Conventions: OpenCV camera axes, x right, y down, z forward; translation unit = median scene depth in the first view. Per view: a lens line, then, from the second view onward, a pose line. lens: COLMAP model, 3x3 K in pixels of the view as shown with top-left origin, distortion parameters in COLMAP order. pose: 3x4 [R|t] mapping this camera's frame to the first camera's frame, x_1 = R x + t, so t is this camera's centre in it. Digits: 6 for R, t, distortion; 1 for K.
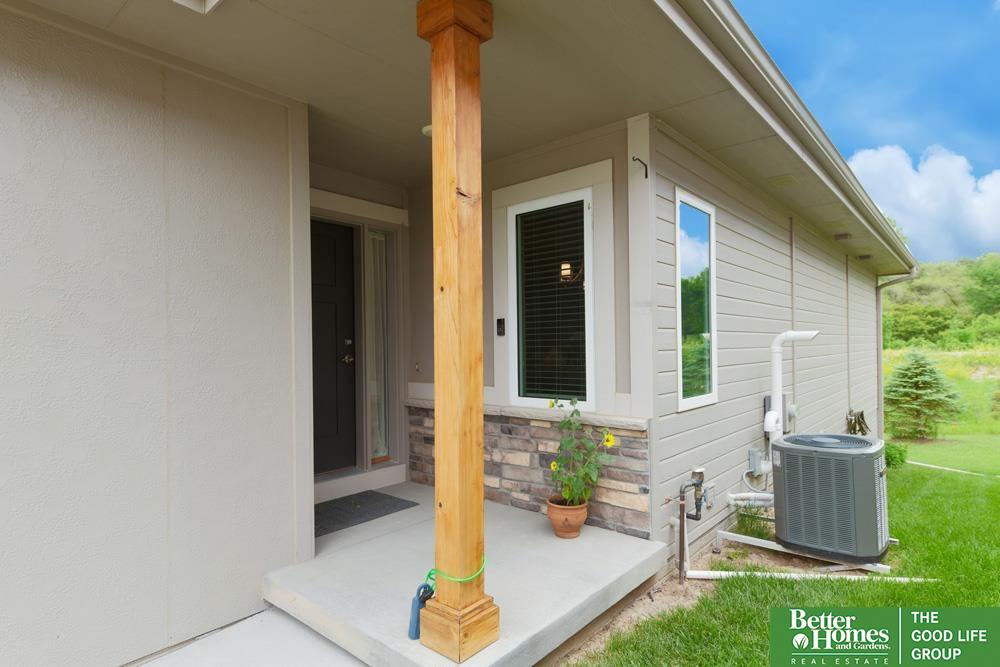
lens RADIAL K [[540.7, 0, 500.0], [0, 540.7, 333.5], [0, 0, 1]] dist [0.030001, -0.000063]
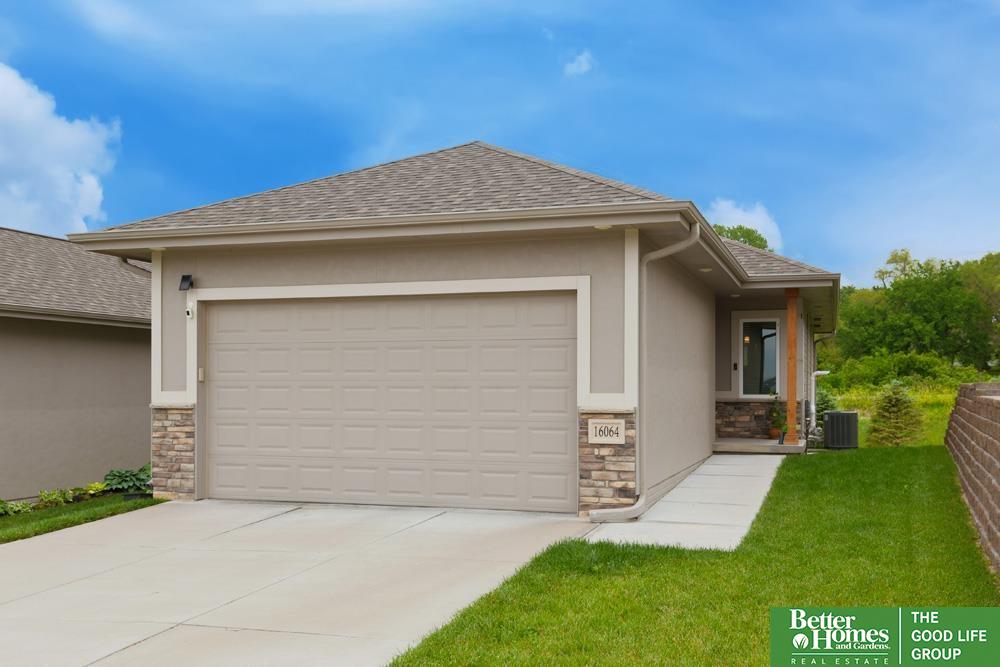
lens RADIAL K [[1023.0, 0, 500.0], [0, 1023.0, 333.5], [0, 0, 1]] dist [-0.002189, -0.000416]
pose [[0.919894, 0.036424, 0.390473, -2.834058], [-0.022472, 0.998937, -0.040242, 0.049359], [-0.391524, 0.028244, 0.919735, -2.903040]]
